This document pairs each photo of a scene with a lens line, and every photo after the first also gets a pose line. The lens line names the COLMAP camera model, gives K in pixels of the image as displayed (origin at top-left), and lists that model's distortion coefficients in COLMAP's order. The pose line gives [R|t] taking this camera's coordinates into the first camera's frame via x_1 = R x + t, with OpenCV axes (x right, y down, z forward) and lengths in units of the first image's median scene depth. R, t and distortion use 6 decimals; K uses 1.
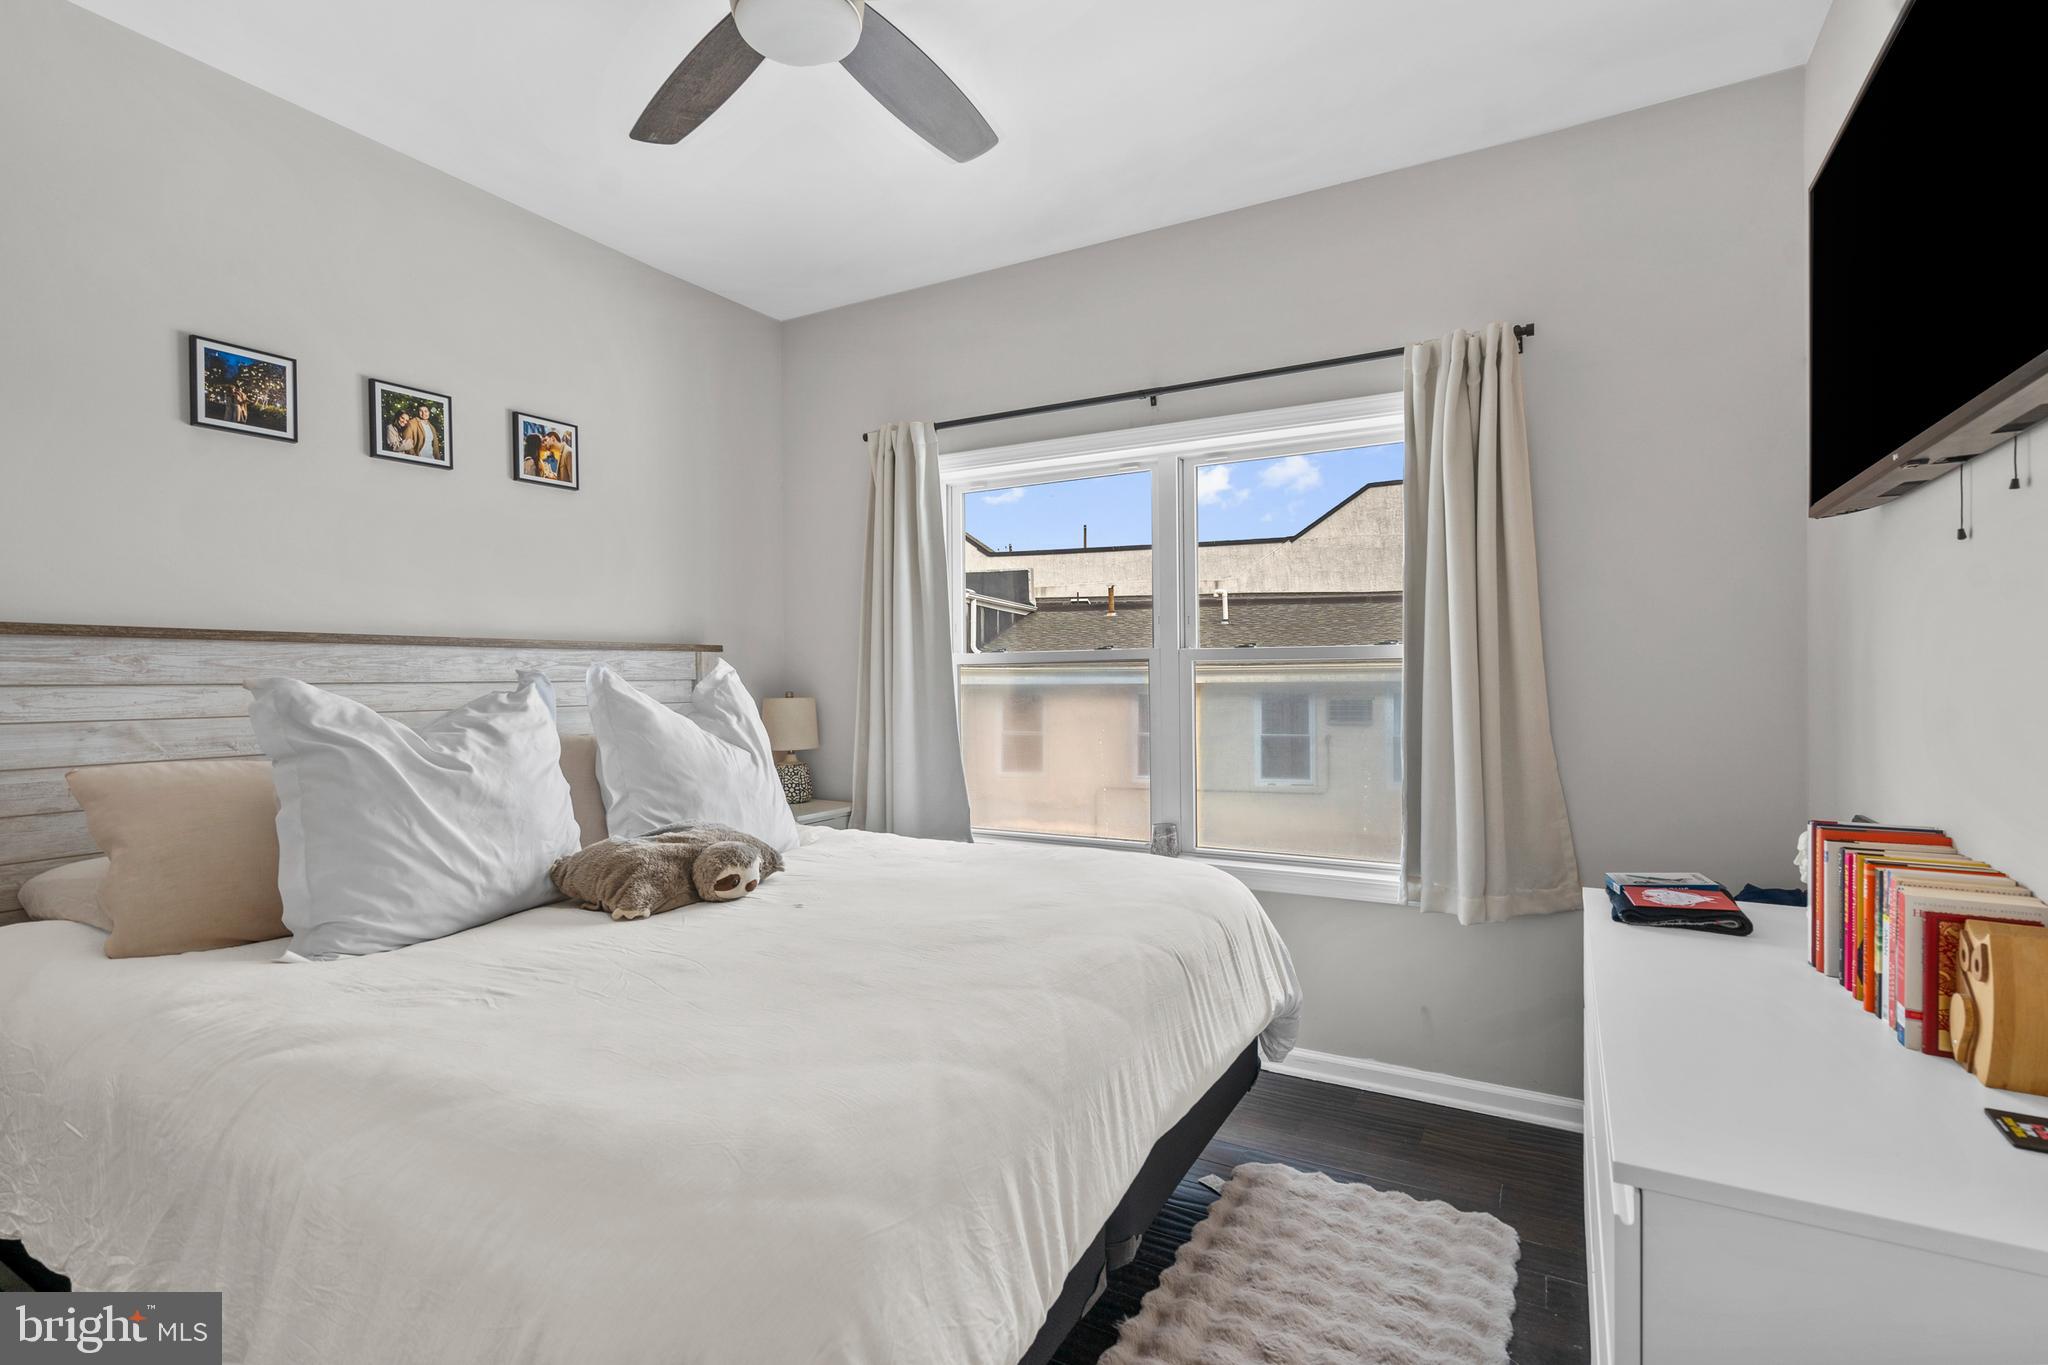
lens RADIAL K [[945.8, 0, 1020.4], [0, 945.8, 685.1], [0, 0, 1]] dist [-0.004843, 0.002780]
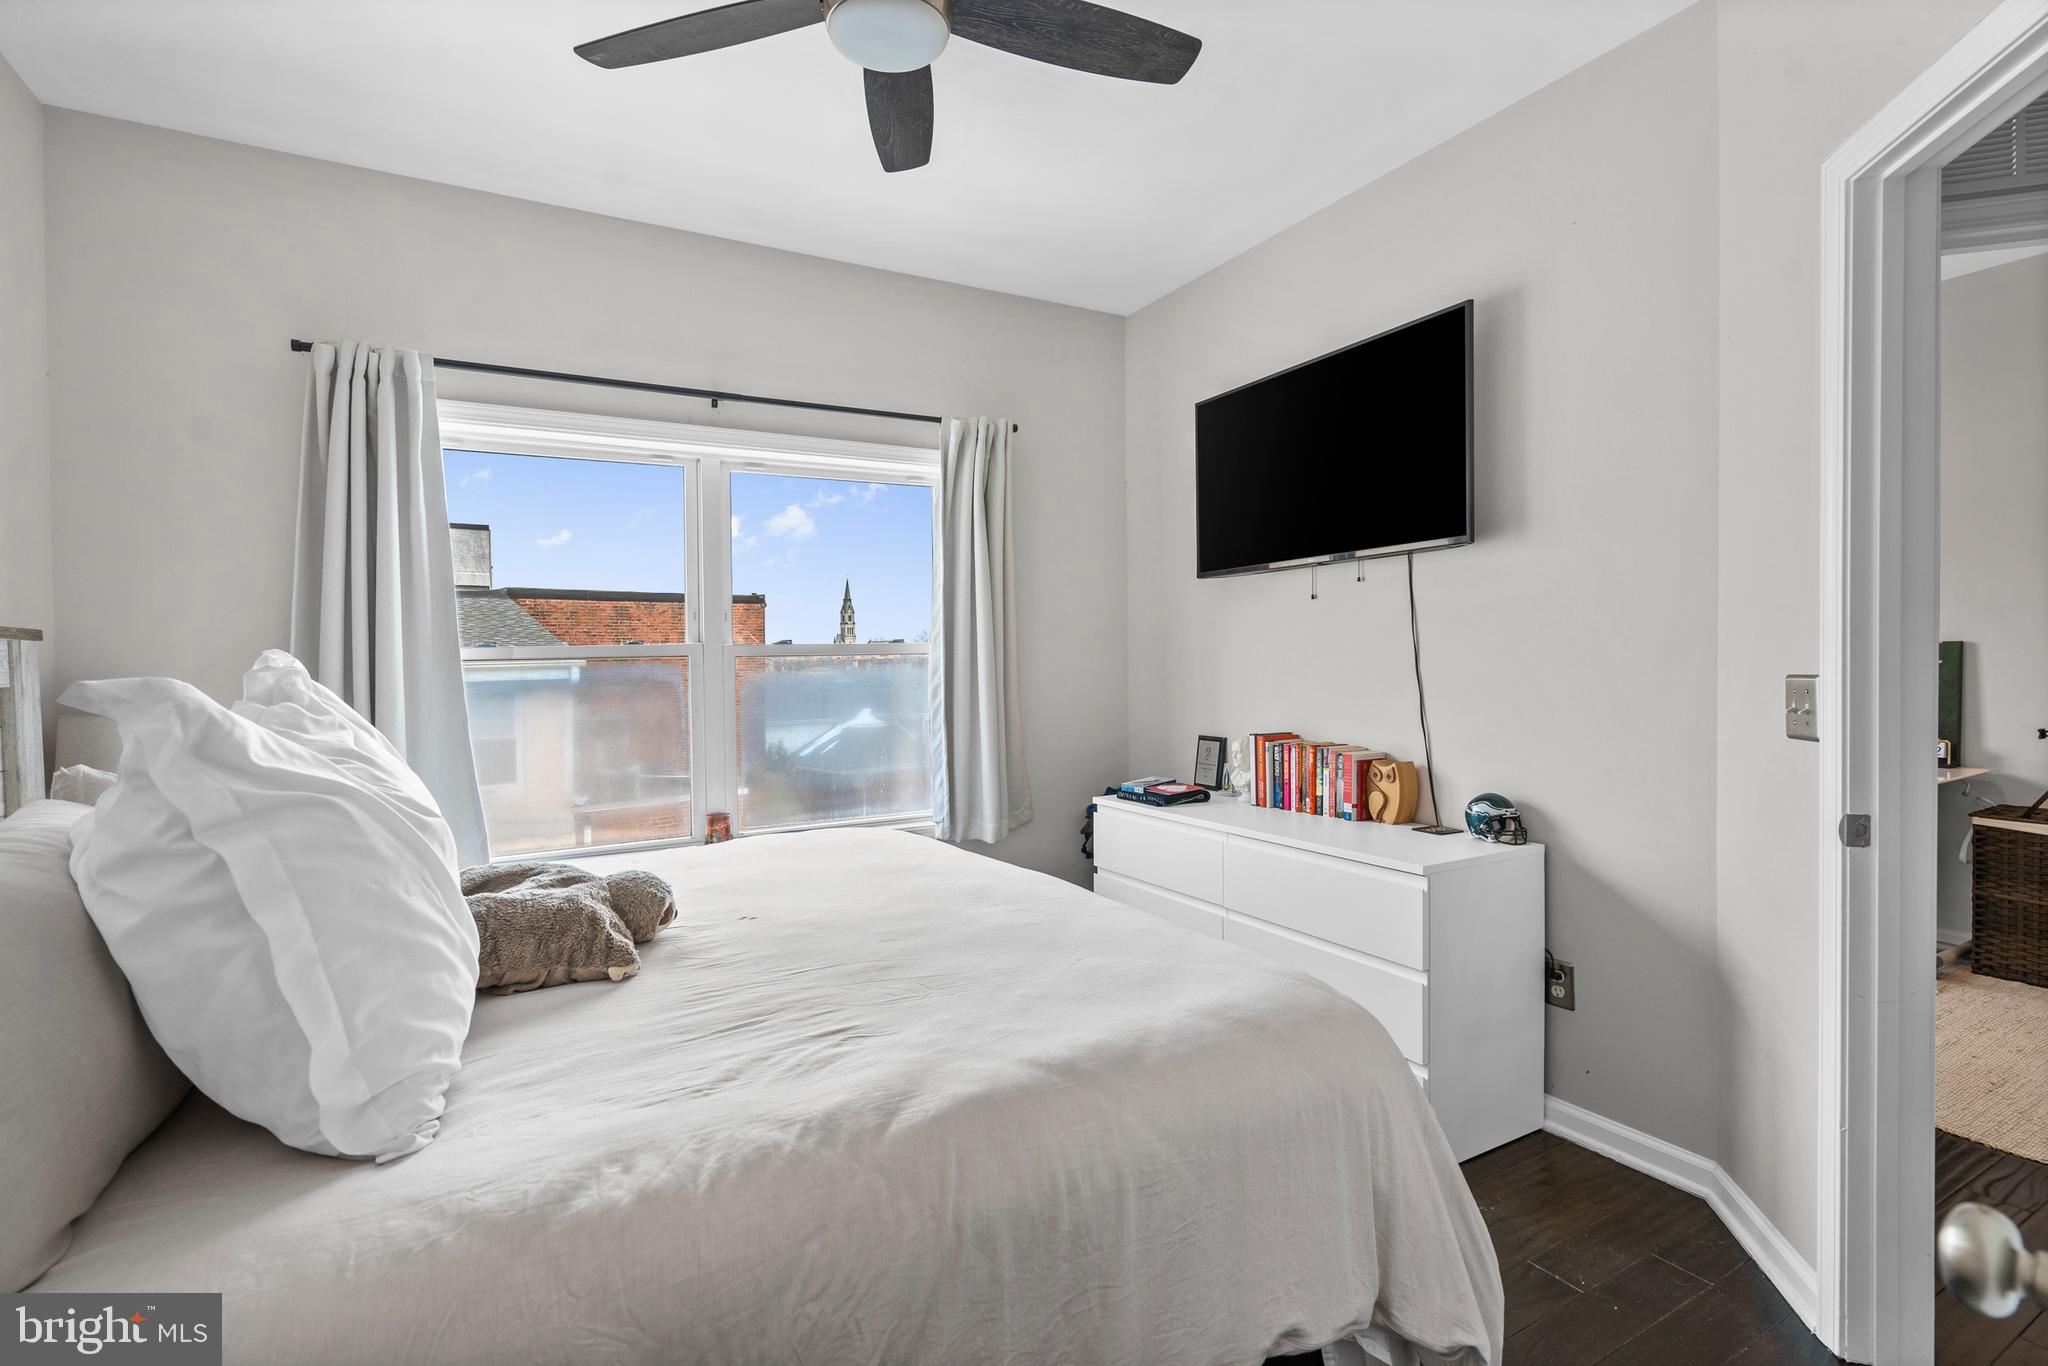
lens RADIAL K [[945.8, 0, 1006.8], [0, 945.8, 676.3], [0, 0, 1]] dist [-0.004843, 0.002780]
pose [[0.534174, -0.018246, 0.845178, -0.807618], [0.025131, 0.999668, 0.005698, -0.001021], [-0.845001, 0.018196, 0.534455, 0.267599]]
